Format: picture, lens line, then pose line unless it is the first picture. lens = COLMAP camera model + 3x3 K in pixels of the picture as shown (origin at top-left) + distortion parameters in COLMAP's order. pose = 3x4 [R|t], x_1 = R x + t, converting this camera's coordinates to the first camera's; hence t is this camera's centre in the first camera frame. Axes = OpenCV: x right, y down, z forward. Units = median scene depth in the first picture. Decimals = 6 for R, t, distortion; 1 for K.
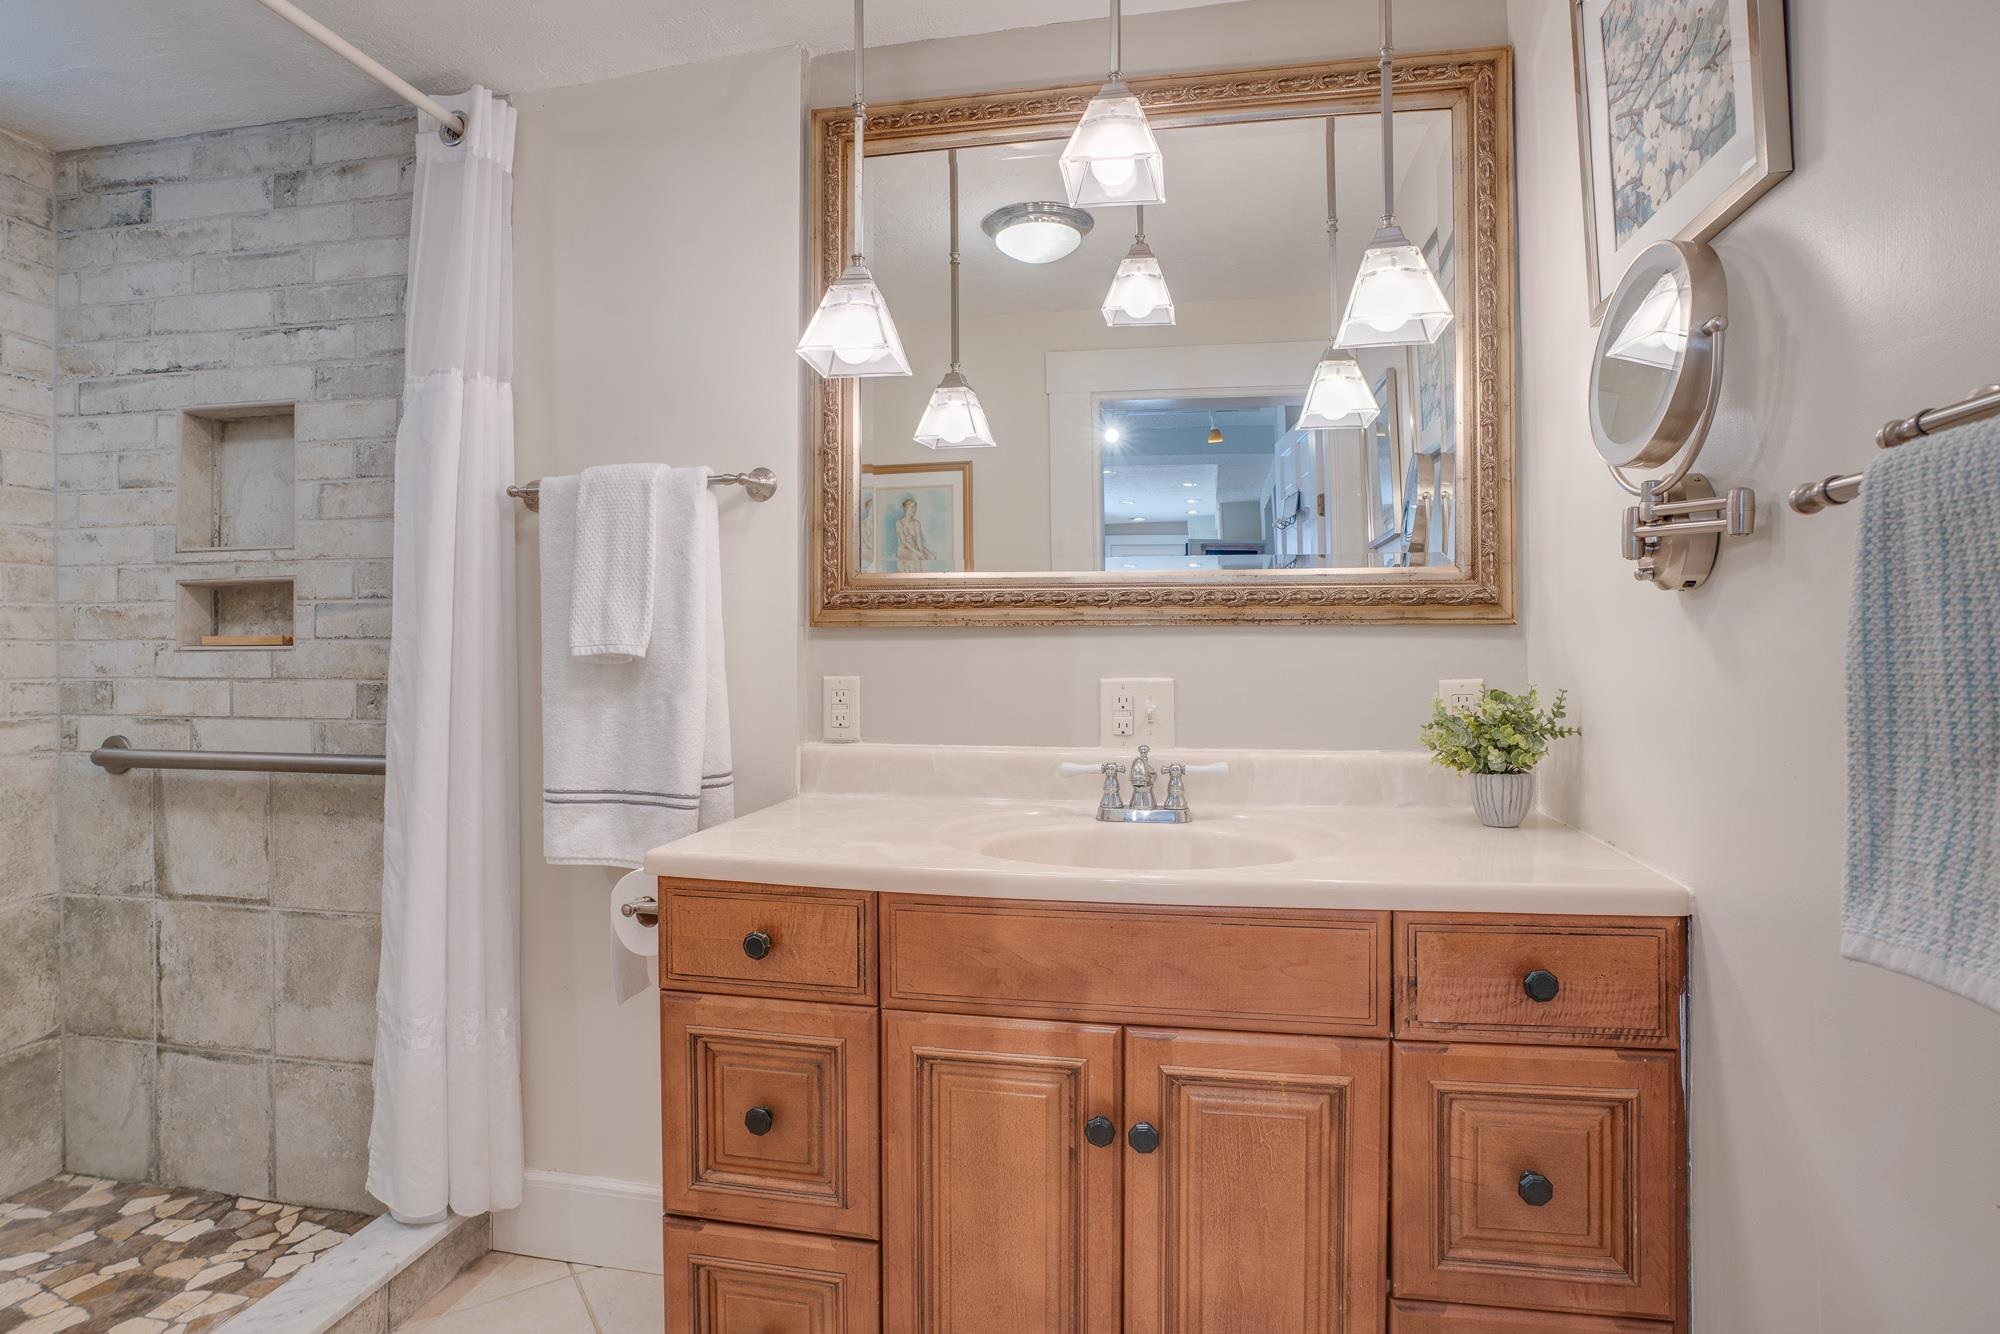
lens RADIAL K [[948.6, 0, 998.4], [0, 948.6, 680.5], [0, 0, 1]] dist [-0.074056, 0.023118]
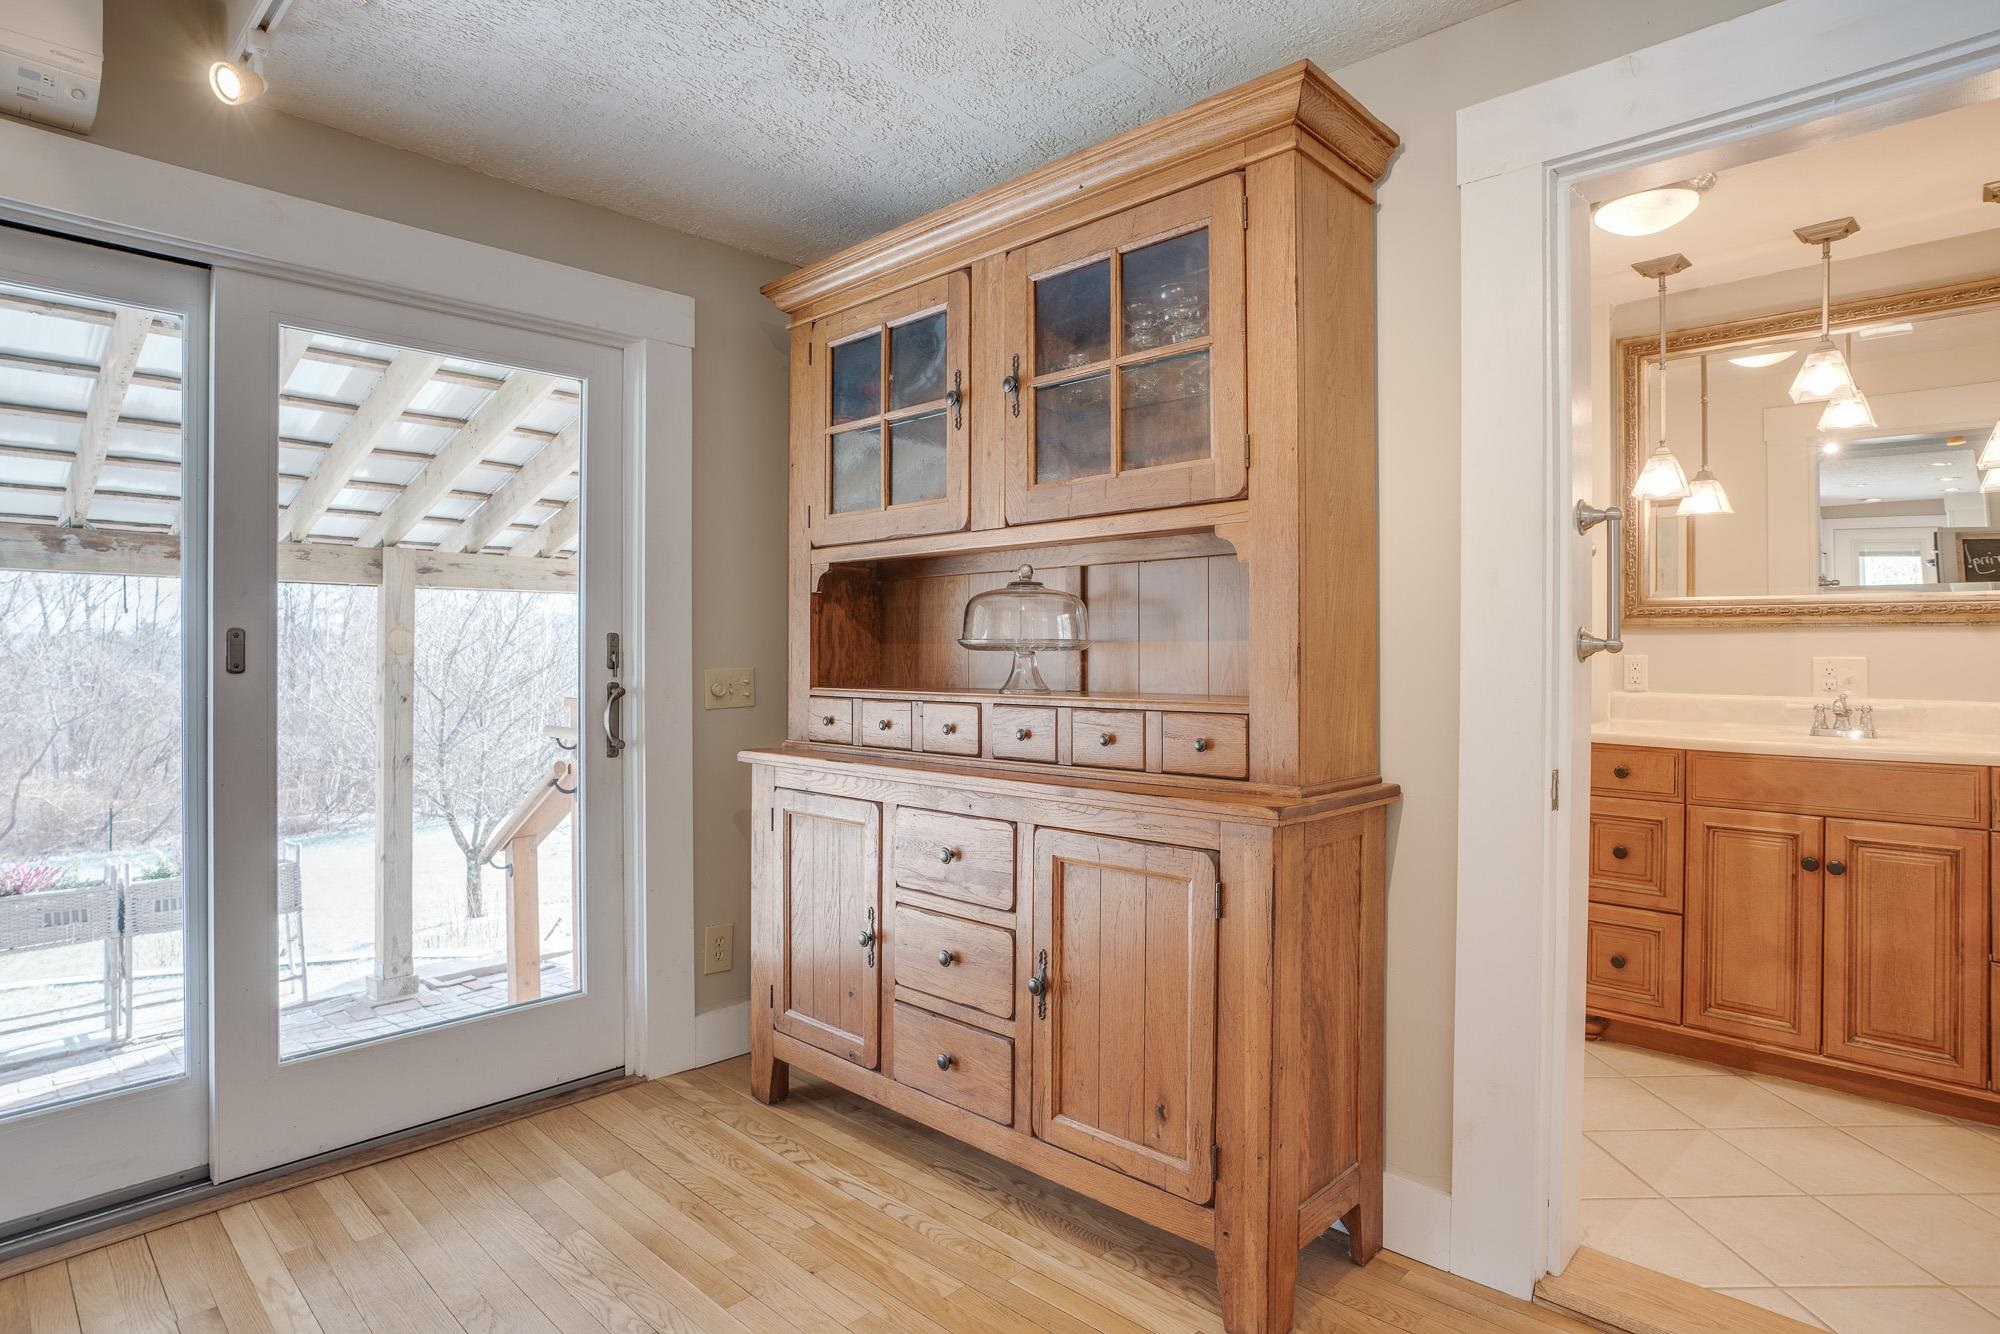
lens RADIAL K [[1039.5, 0, 995.0], [0, 1039.5, 655.1], [0, 0, 1]] dist [-0.055599, 0.023695]
pose [[0.838121, 0.009587, -0.545400, -0.185106], [-0.022642, 0.999595, -0.017224, 0.081520], [0.545014, 0.026784, 0.837999, -1.851096]]
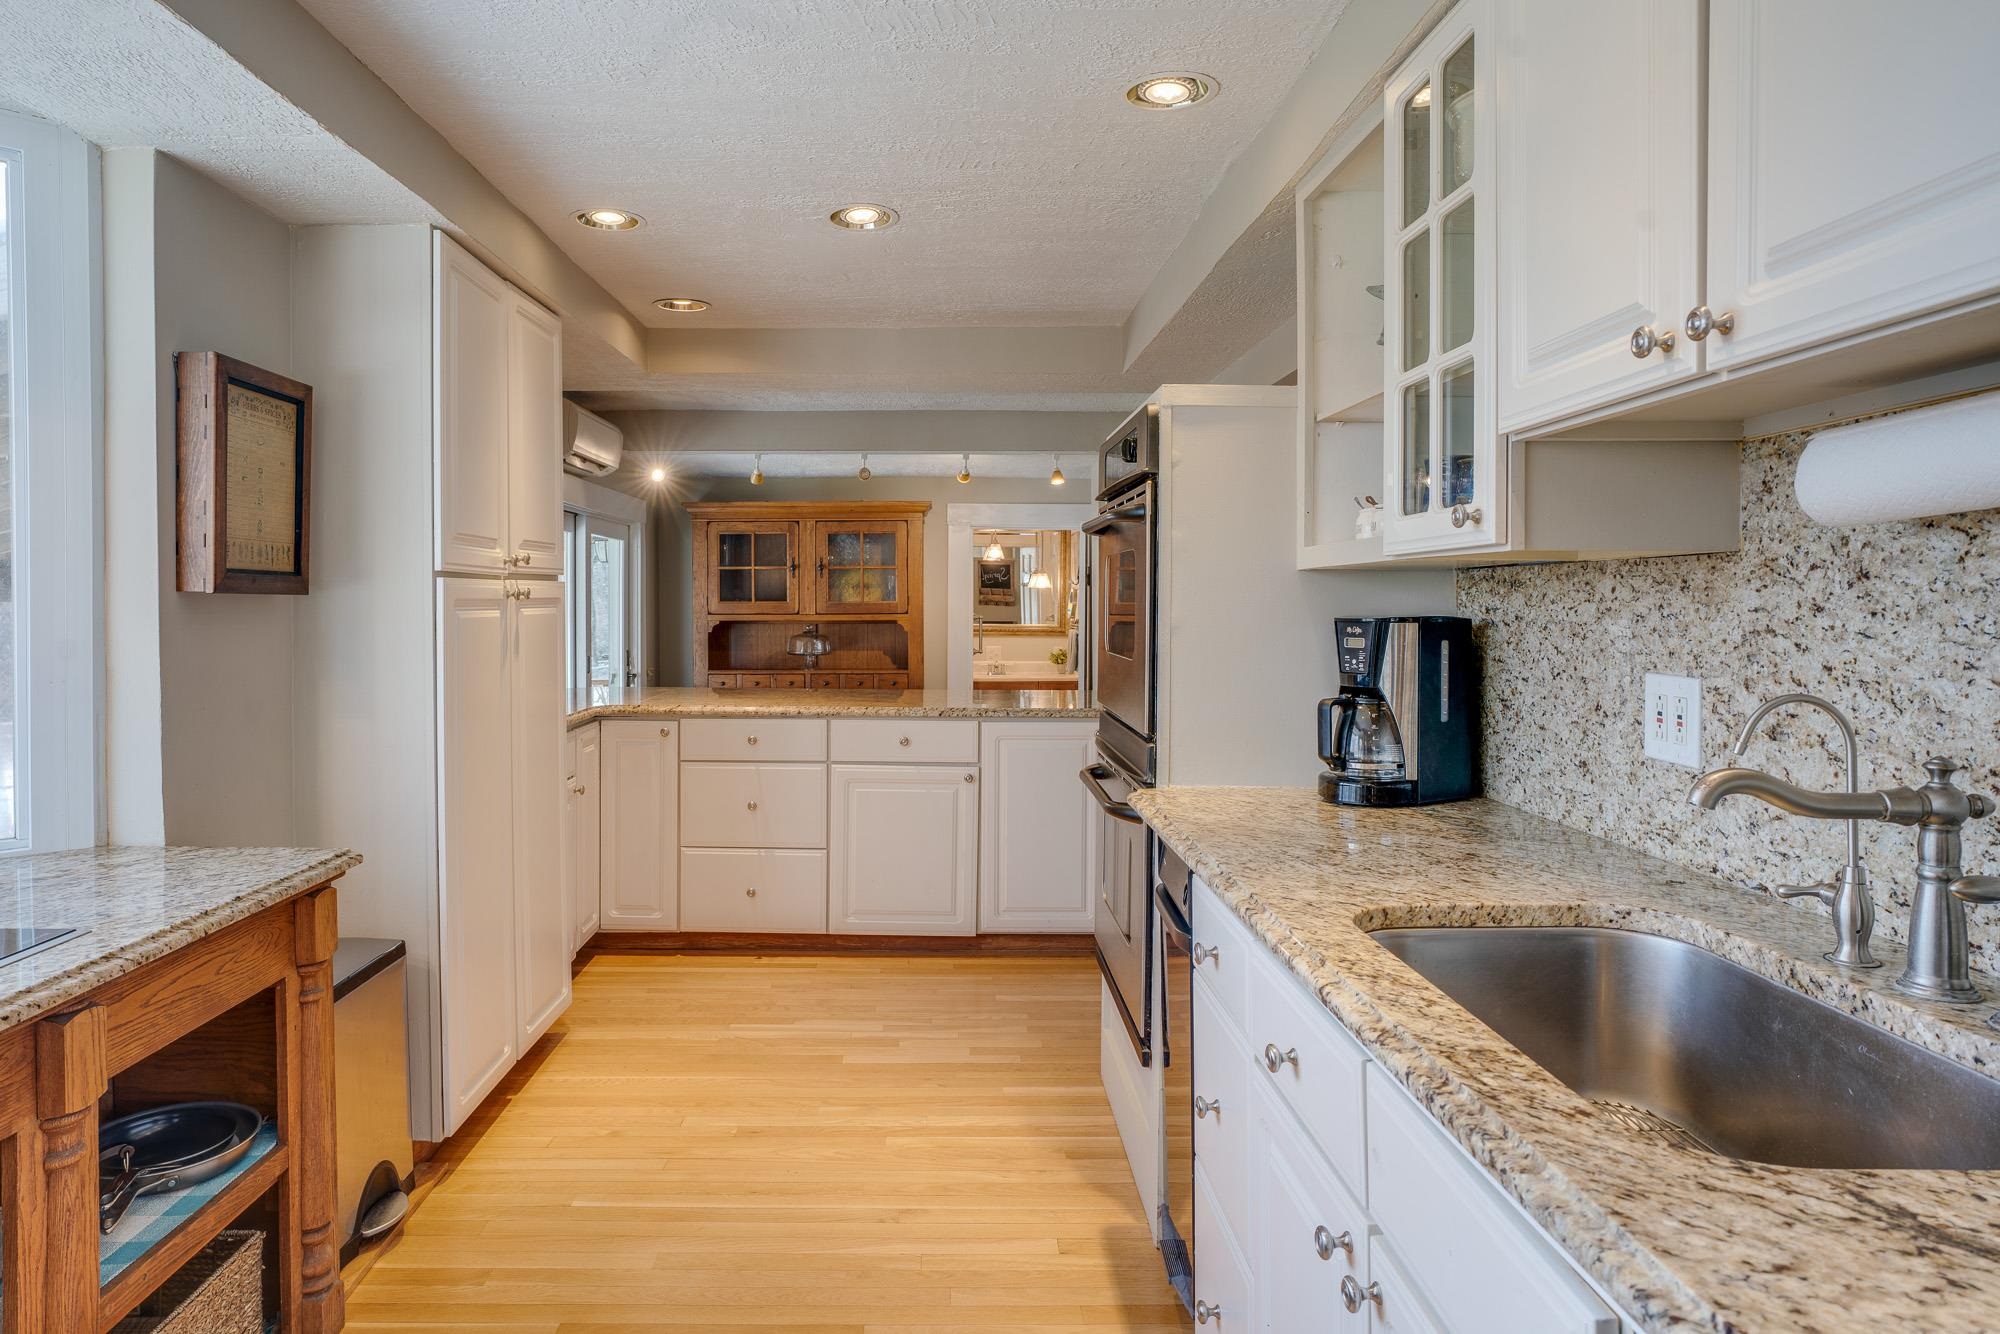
lens RADIAL K [[967.7, 0, 967.3], [0, 967.7, 625.2], [0, 0, 1]] dist [-0.067740, 0.025754]
pose [[0.977213, 0.012331, 0.211902, -1.451572], [-0.009995, 0.999877, -0.012089, -0.069441], [-0.212025, 0.009696, 0.977216, -5.323533]]
